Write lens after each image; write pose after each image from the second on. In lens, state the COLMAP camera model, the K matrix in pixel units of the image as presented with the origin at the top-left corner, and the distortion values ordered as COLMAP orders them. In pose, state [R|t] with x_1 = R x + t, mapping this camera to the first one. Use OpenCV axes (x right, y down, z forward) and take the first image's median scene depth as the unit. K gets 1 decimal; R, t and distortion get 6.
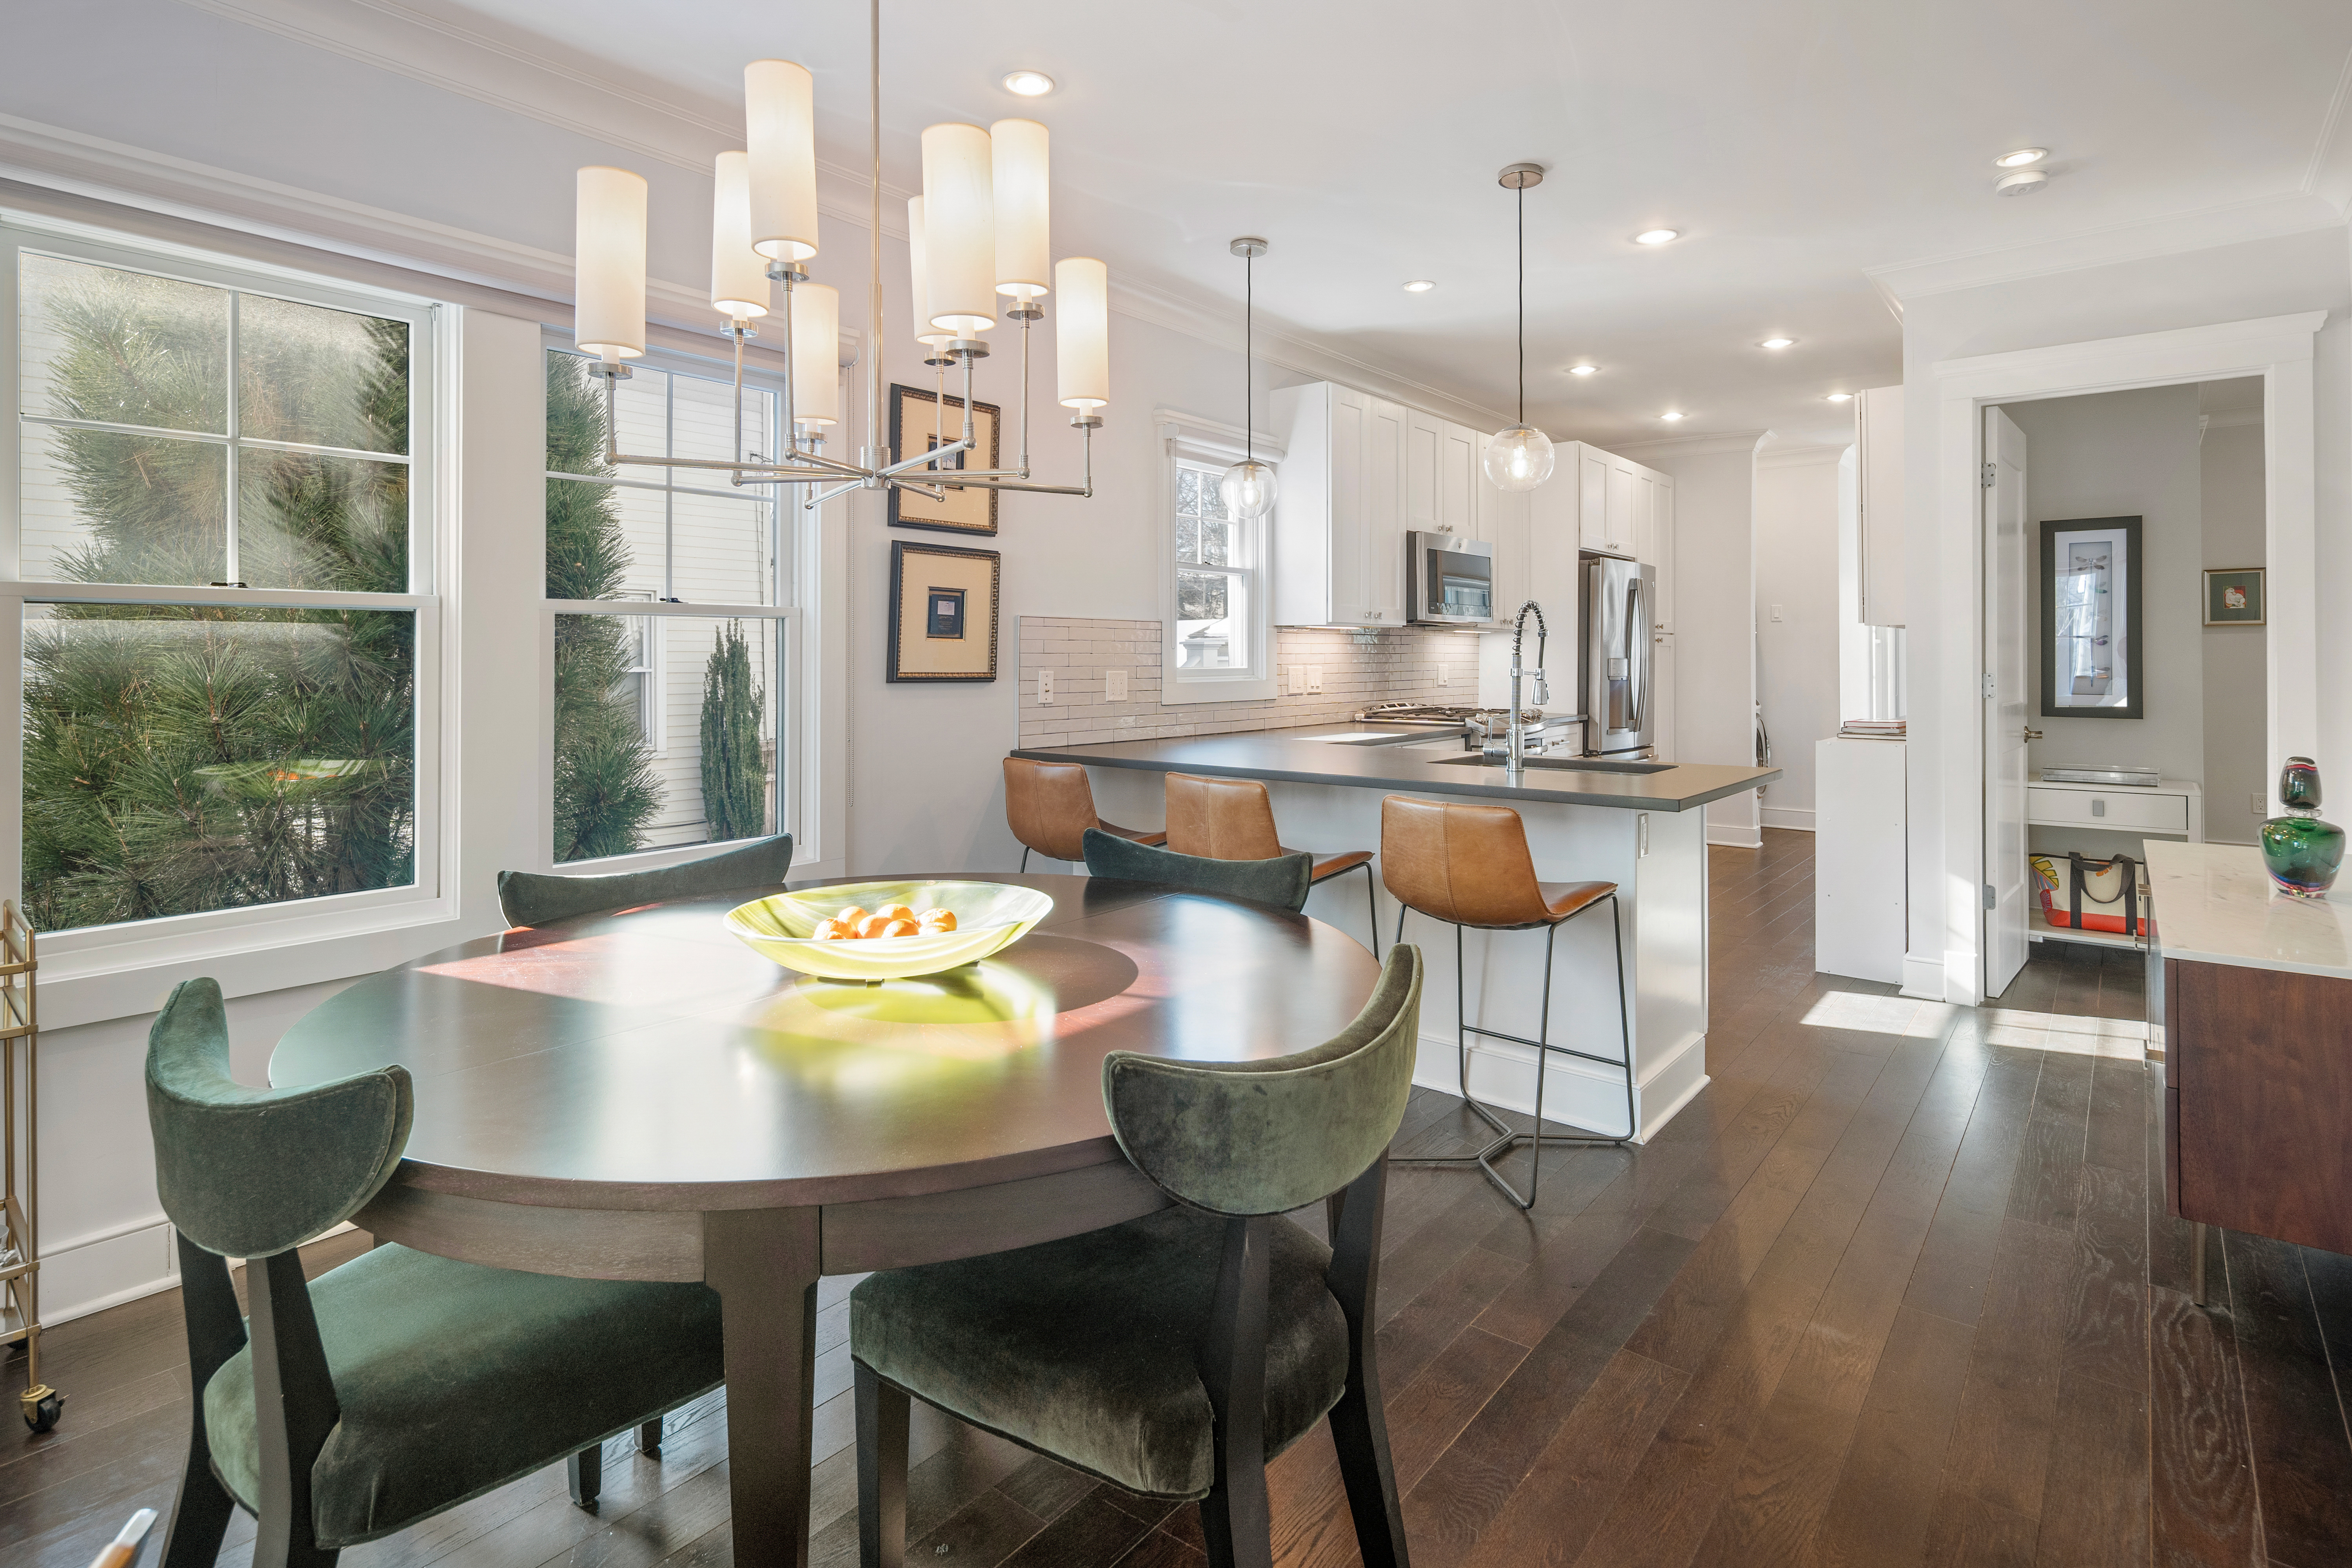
lens RADIAL K [[1204.5, 0, 1172.5], [0, 1204.5, 657.6], [0, 0, 1]] dist [-0.001350, 0.000056]
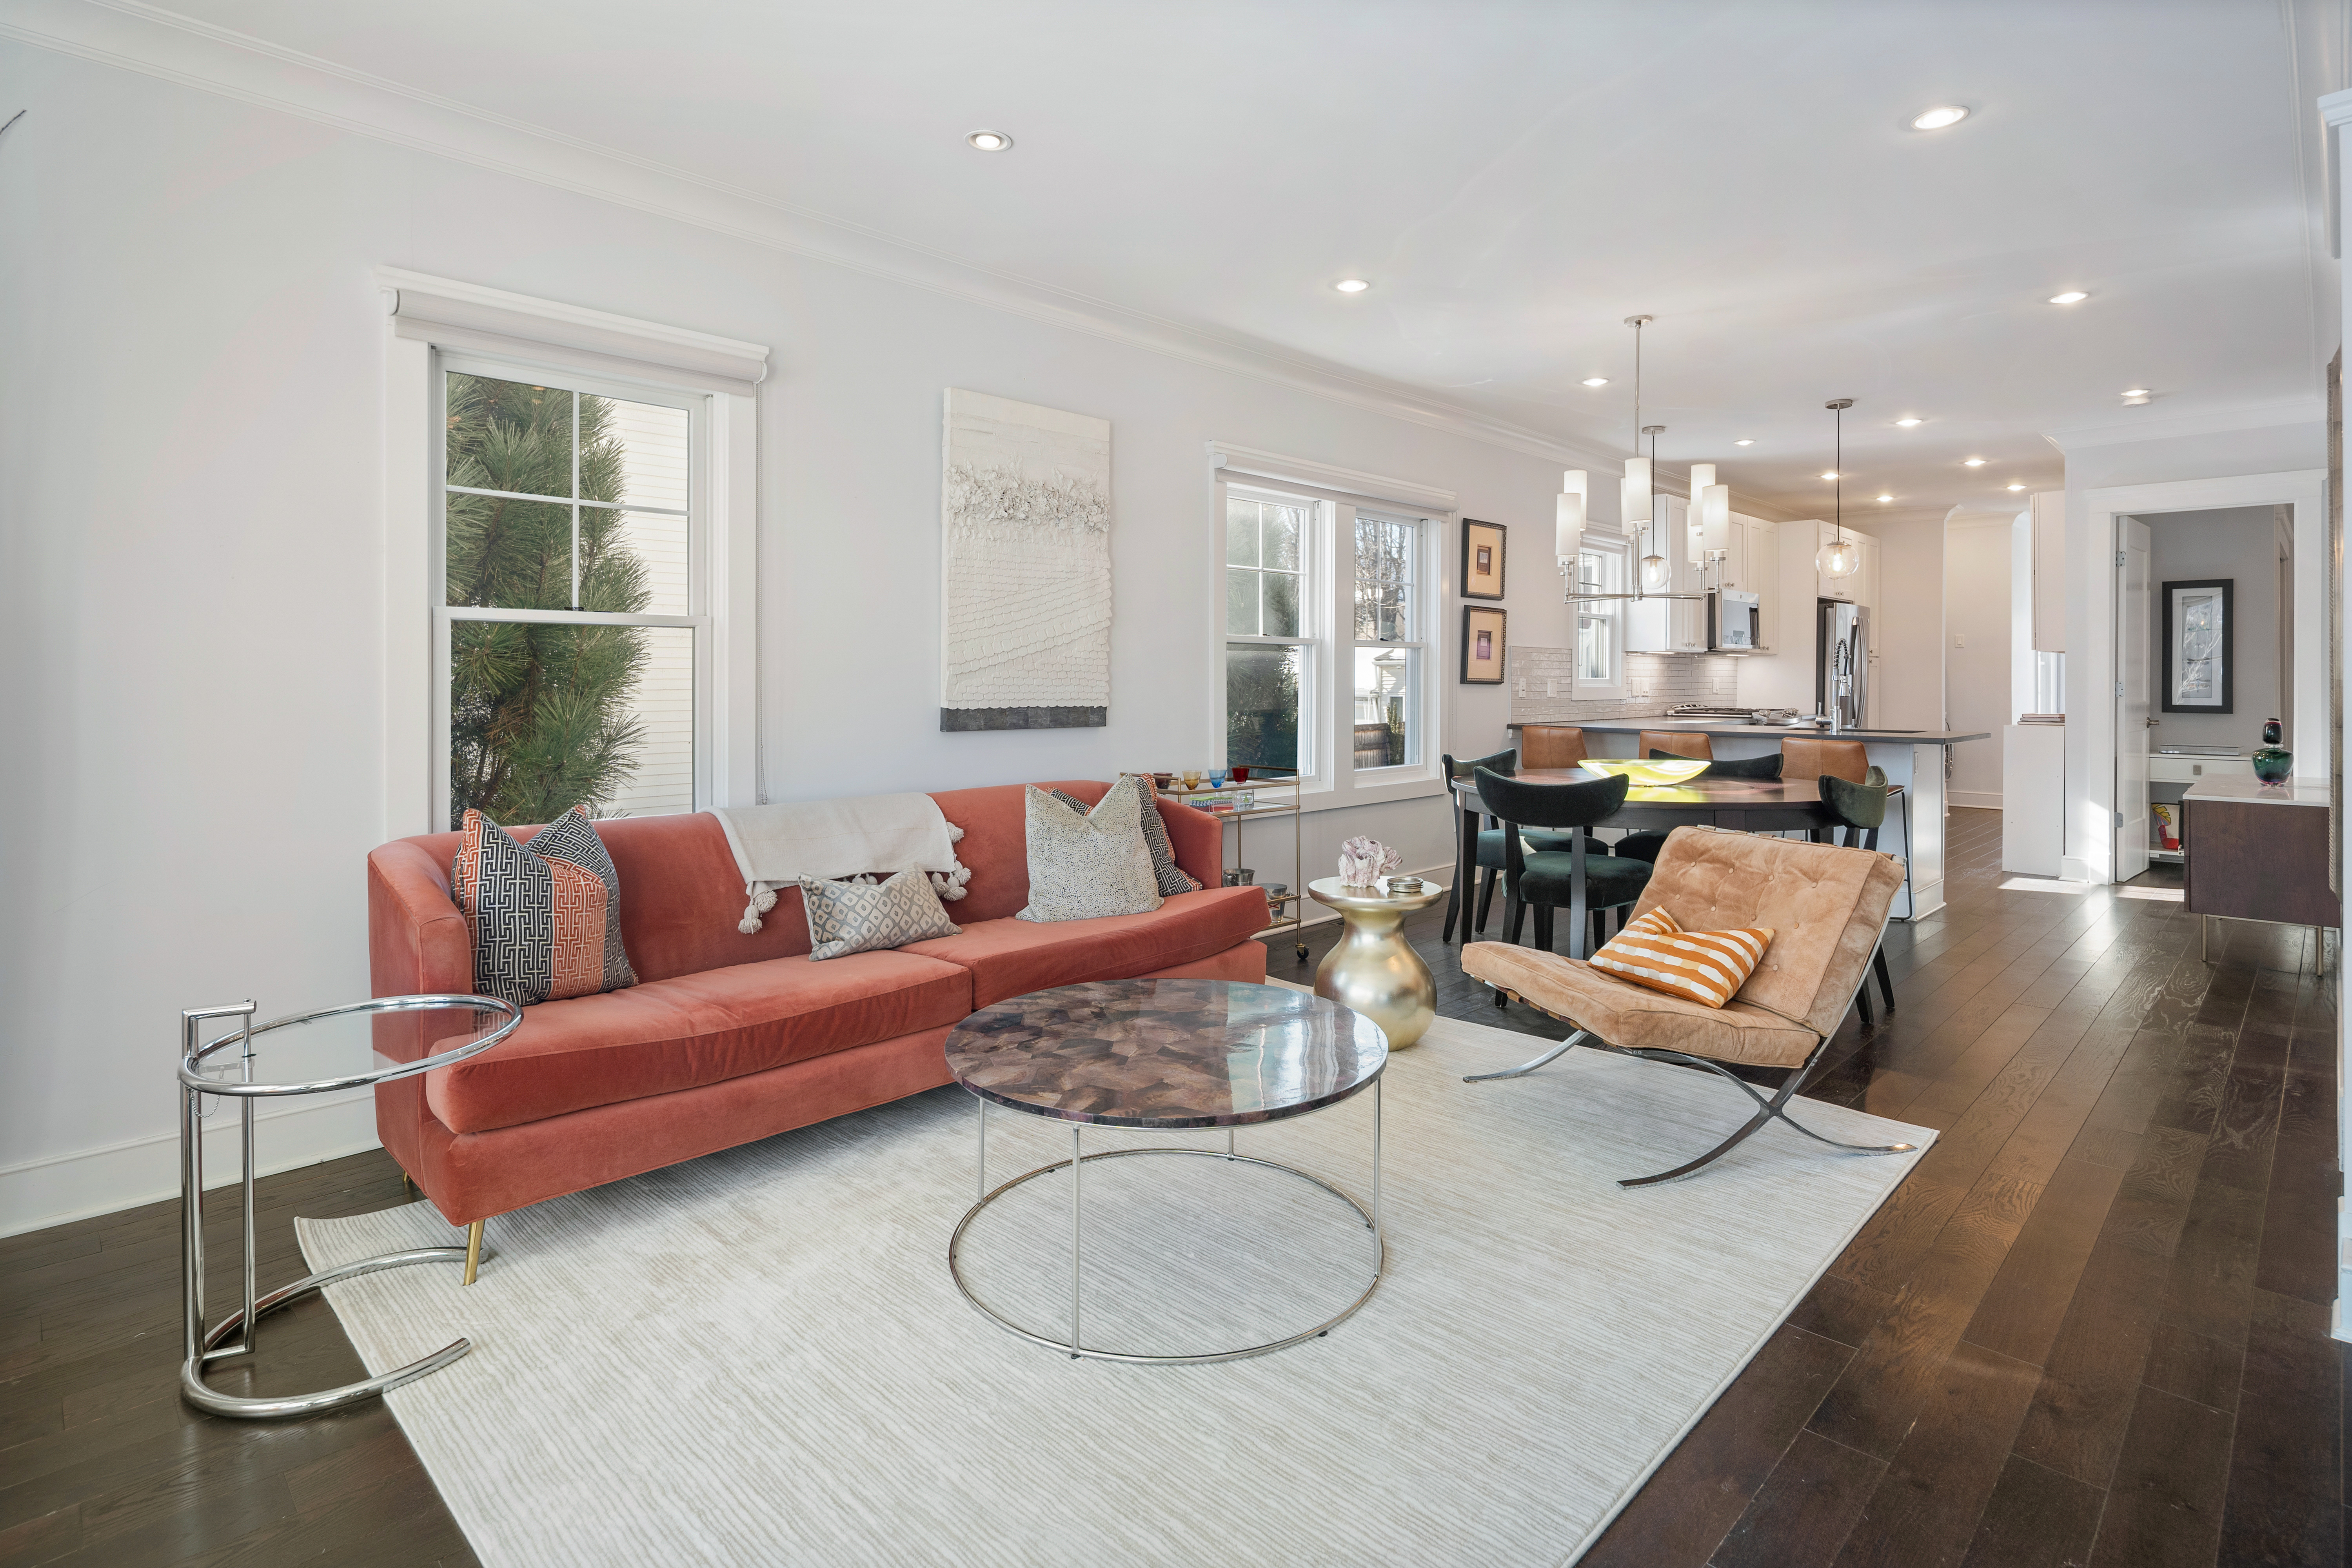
lens RADIAL K [[1171.4, 0, 1178.1], [0, 1171.4, 690.2], [0, 0, 1]] dist [-0.000762, -0.000921]
pose [[0.994658, 0.003558, -0.103163, -0.360315], [-0.002635, 0.999955, 0.009074, 0.012026], [0.103190, -0.008754, 0.994623, -0.599350]]
